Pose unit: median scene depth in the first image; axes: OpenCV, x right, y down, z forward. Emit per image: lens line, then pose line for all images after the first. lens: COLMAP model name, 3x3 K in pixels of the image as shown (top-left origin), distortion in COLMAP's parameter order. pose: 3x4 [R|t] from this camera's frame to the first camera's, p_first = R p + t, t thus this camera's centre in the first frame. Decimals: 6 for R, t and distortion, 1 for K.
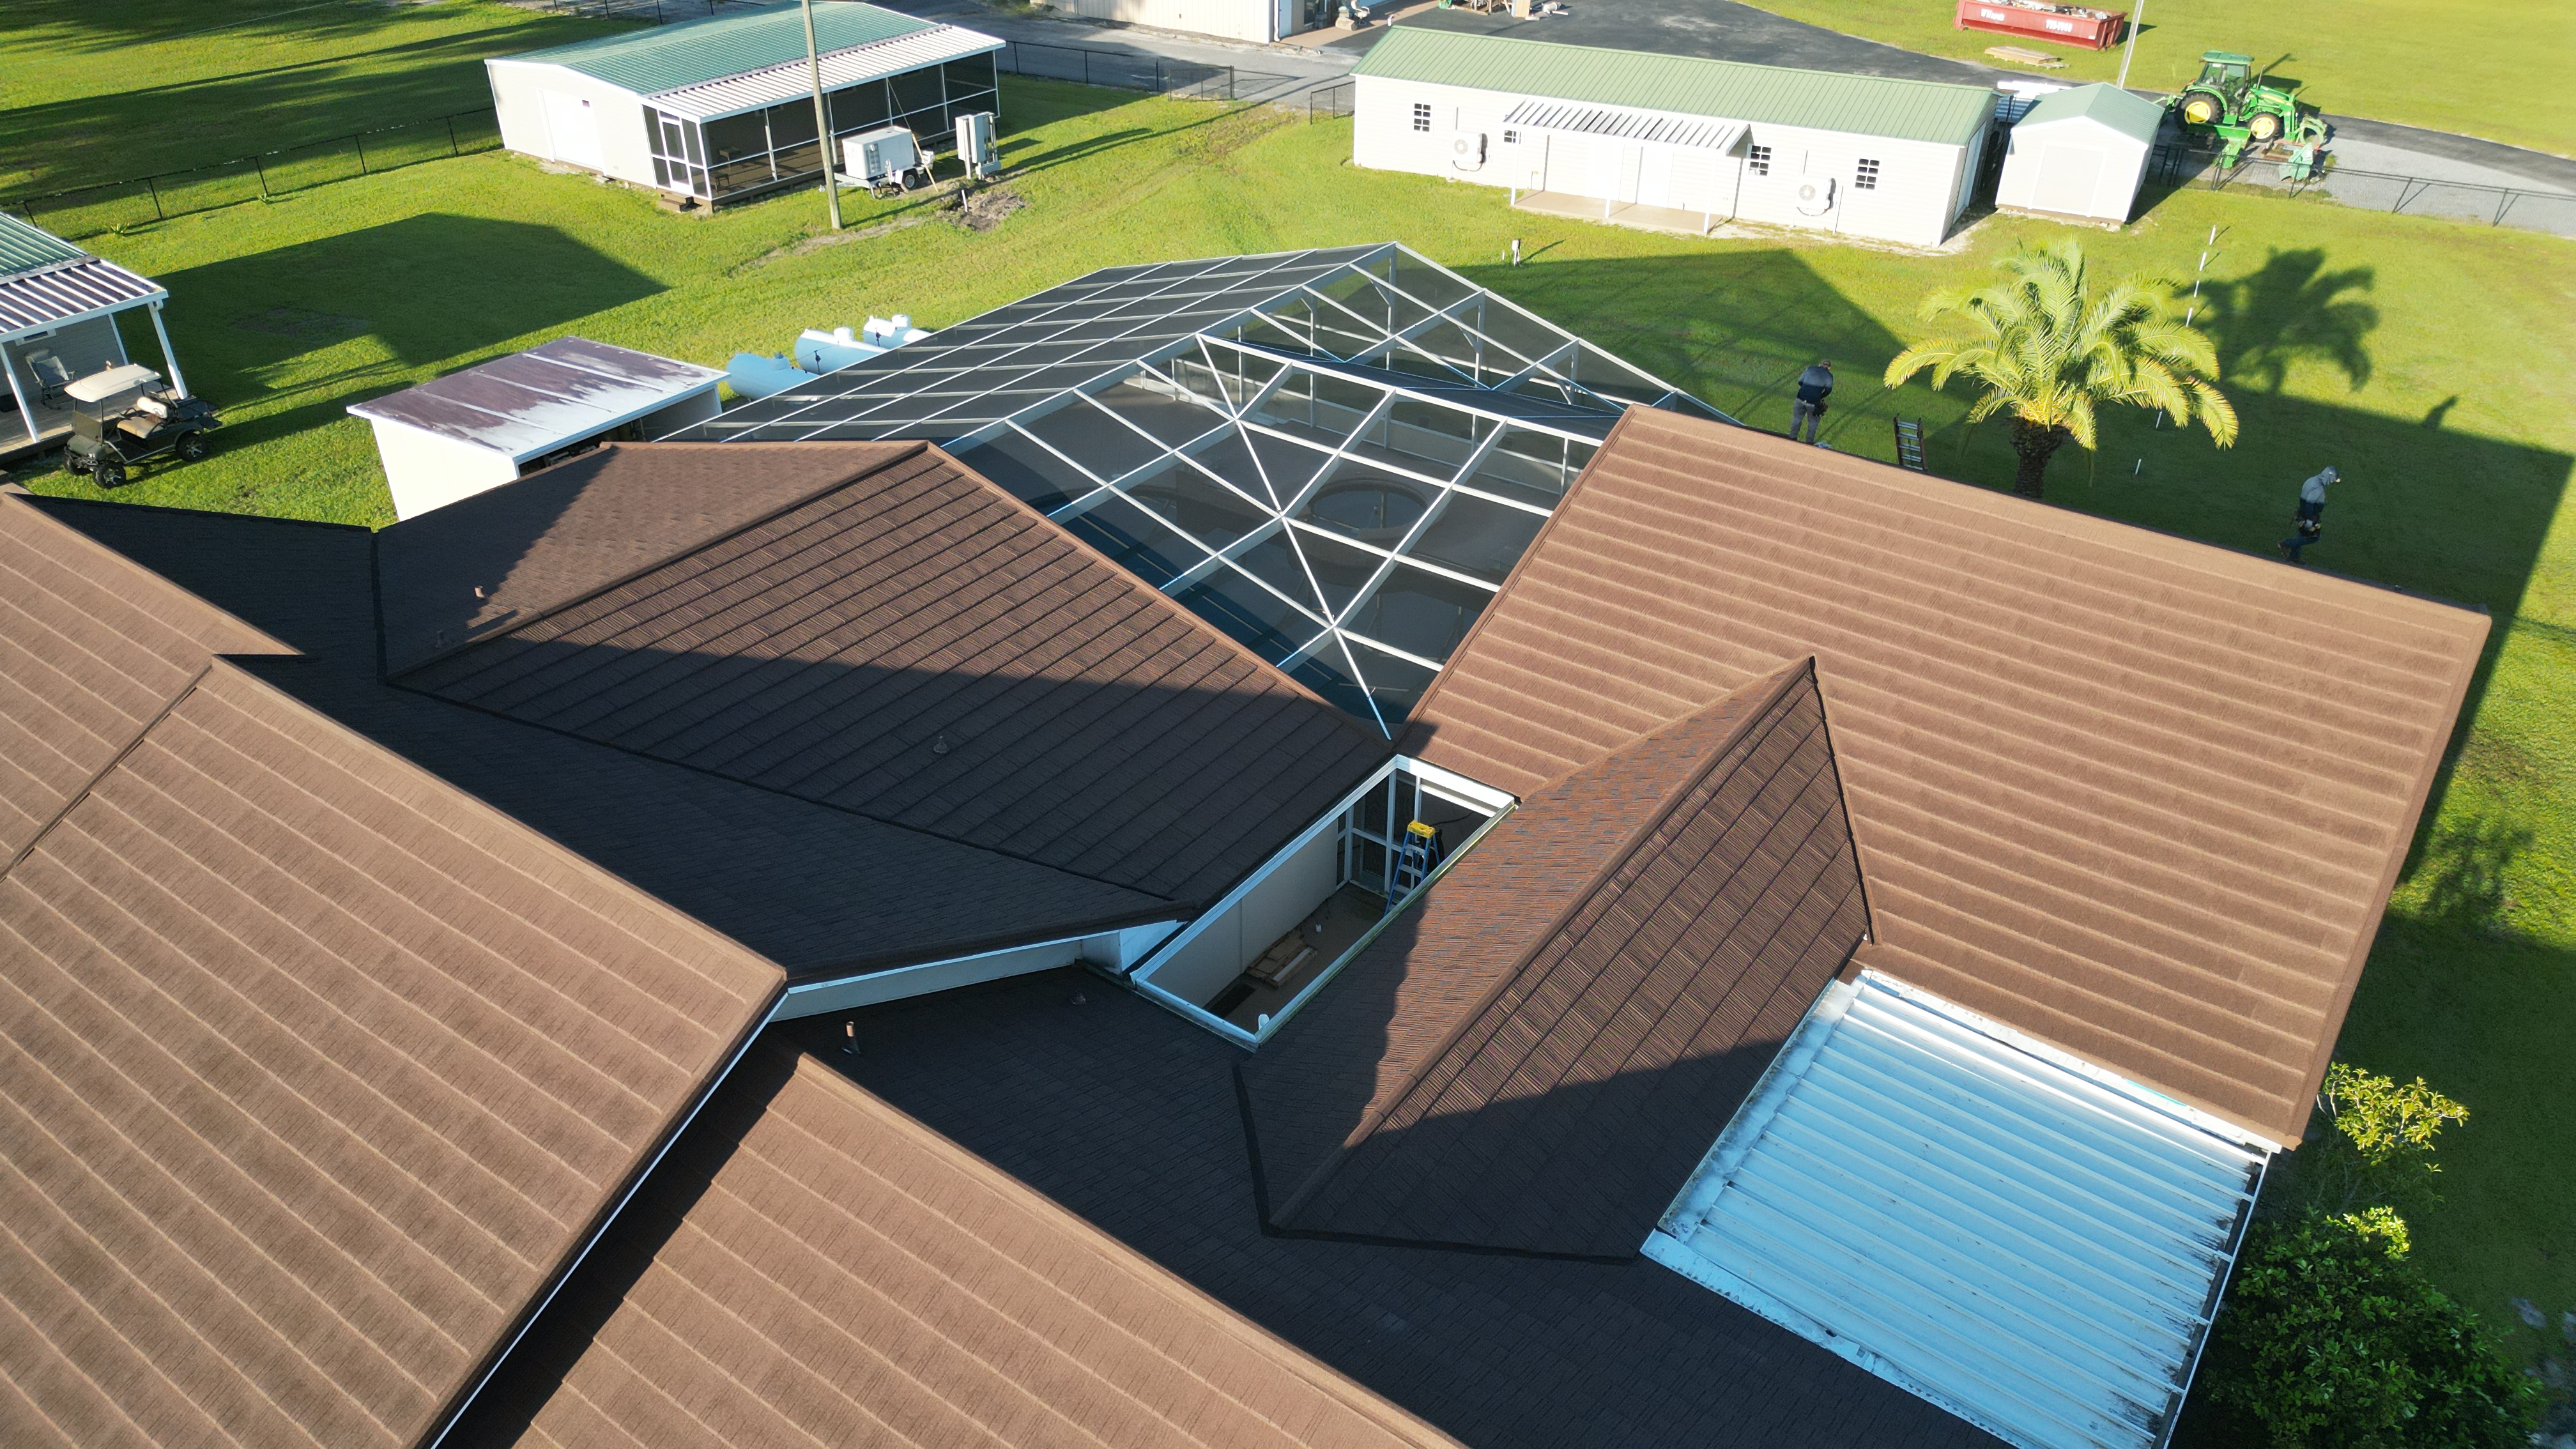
lens RADIAL K [[1791.9, 0, 1284.6], [0, 1791.9, 710.3], [0, 0, 1]] dist [0.083925, -0.090598]
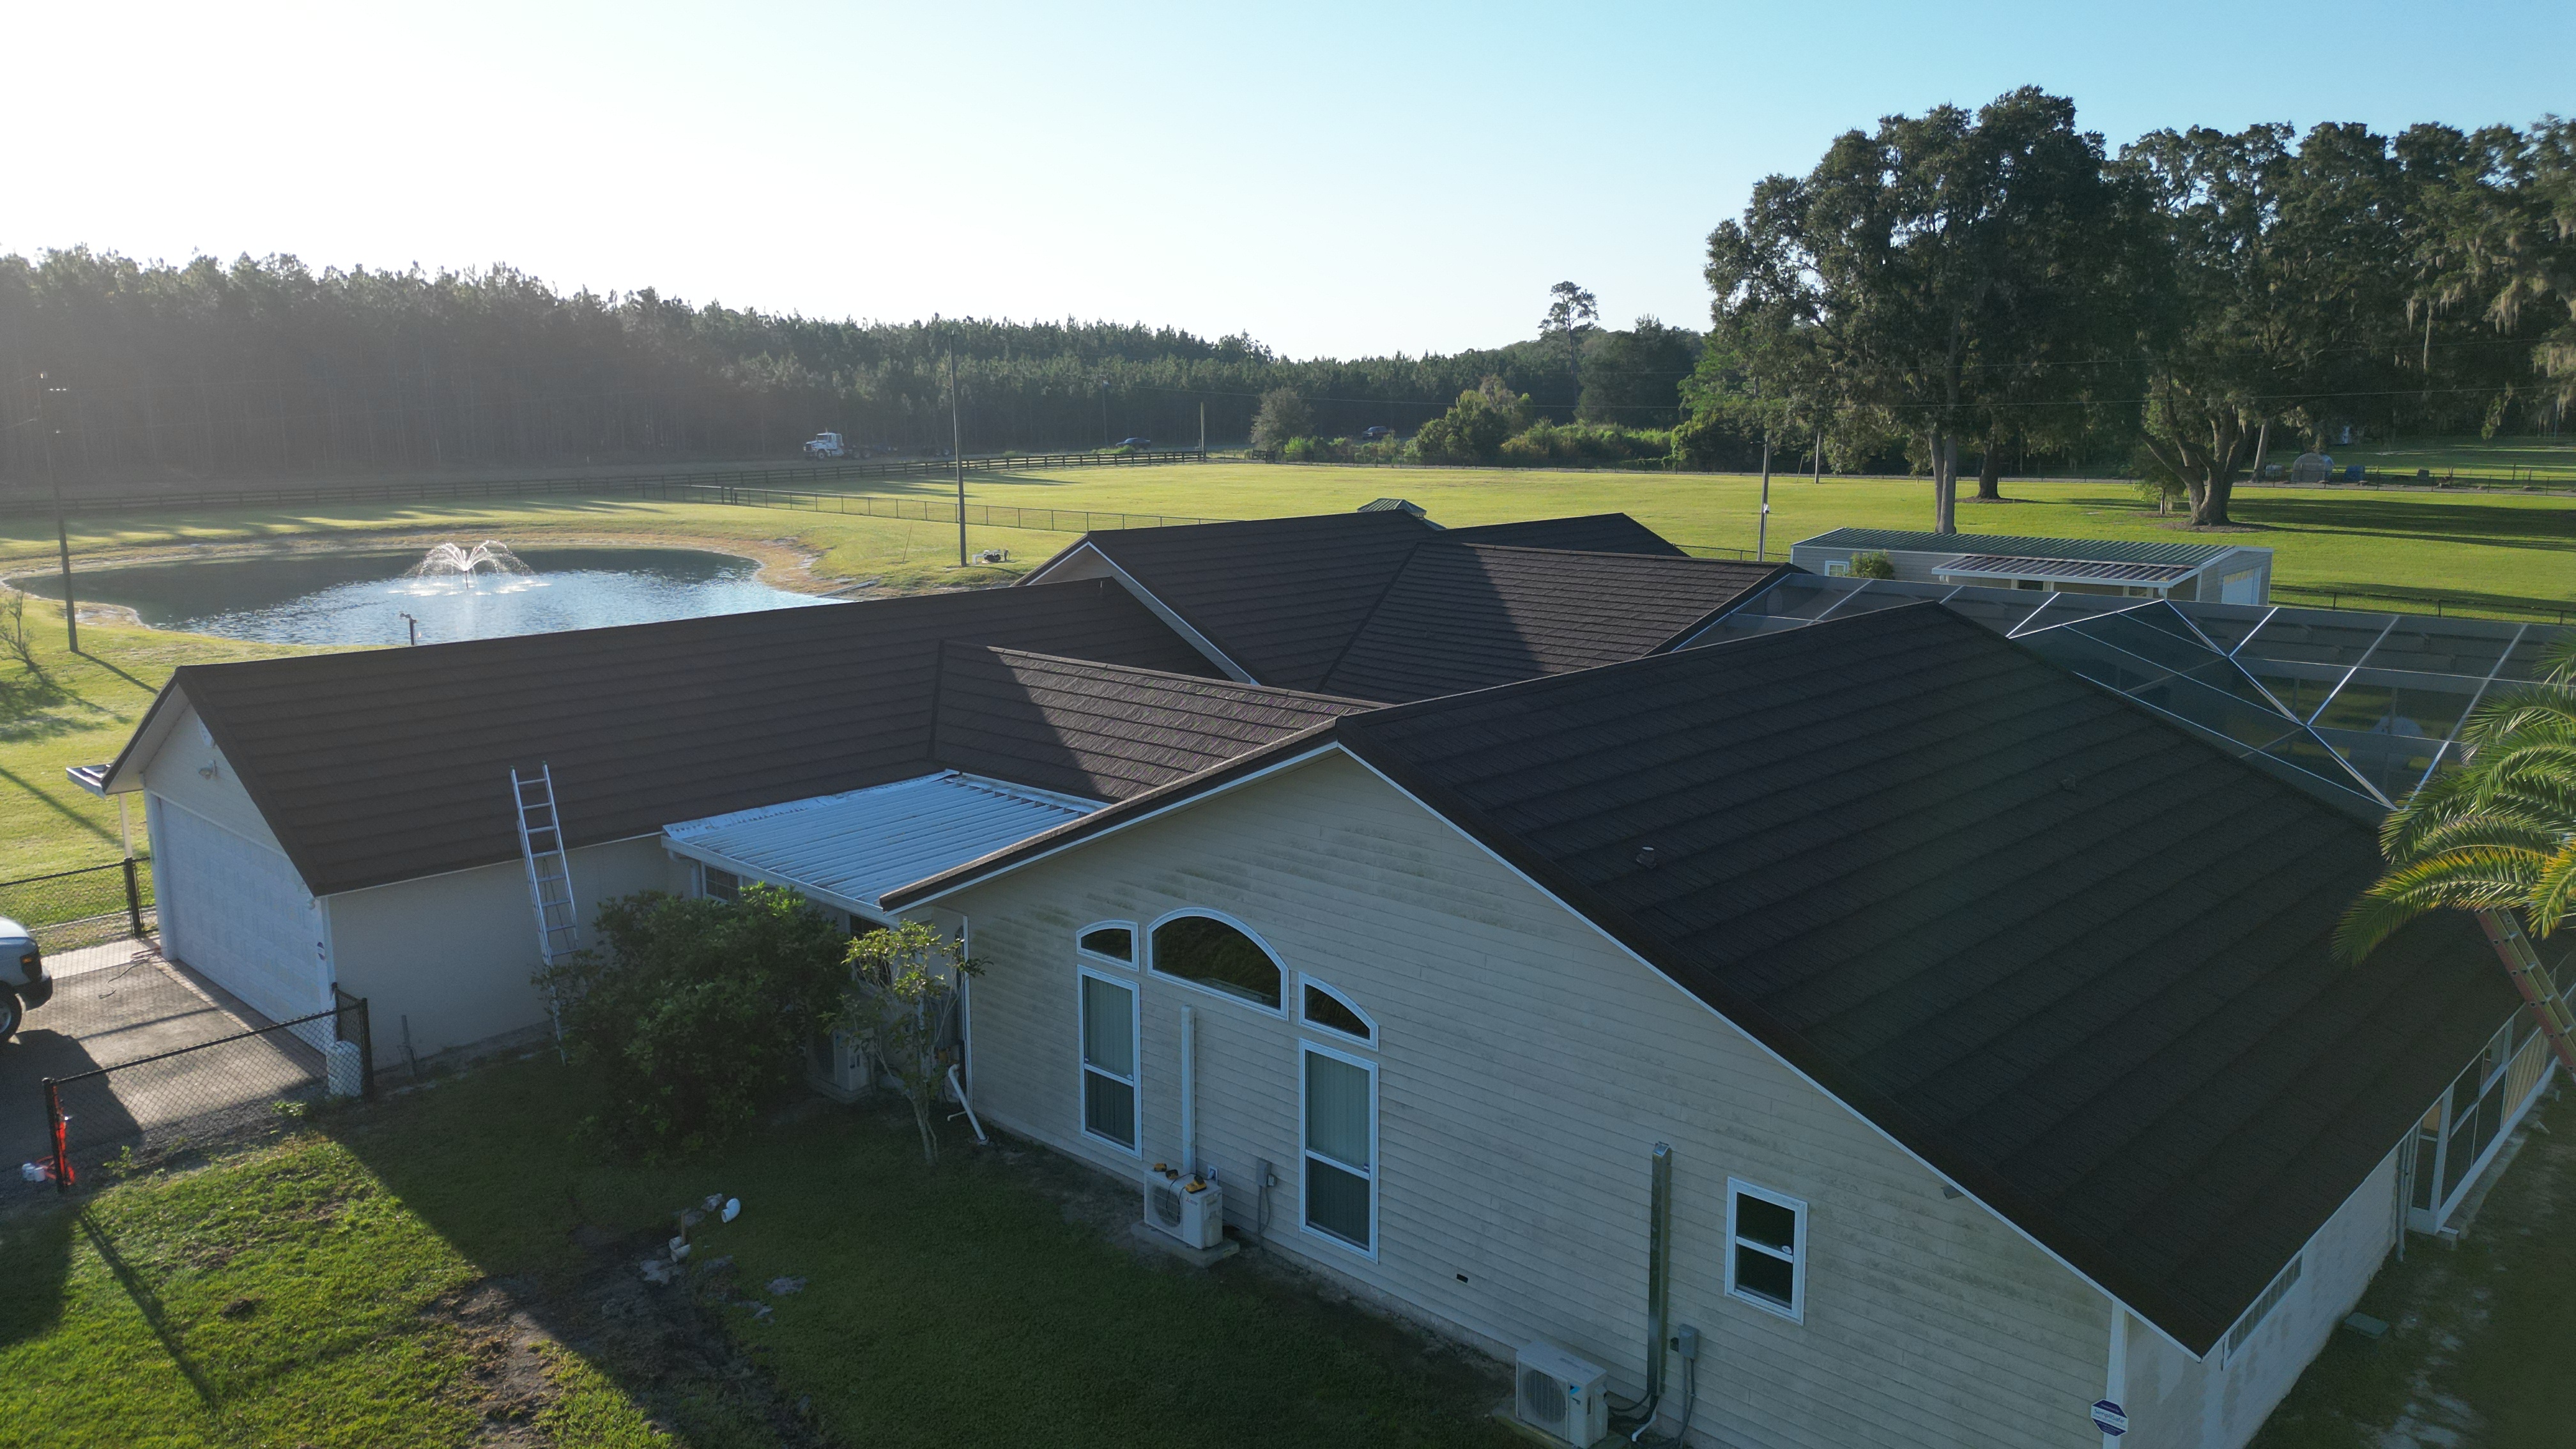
lens RADIAL K [[1791.9, 0, 1284.6], [0, 1791.9, 710.3], [0, 0, 1]] dist [0.083925, -0.090598]
pose [[-0.135258, 0.167108, -0.976617, 1.091309], [-0.516712, 0.829129, 0.213434, -0.155562], [0.845407, 0.533498, -0.025800, 0.807497]]
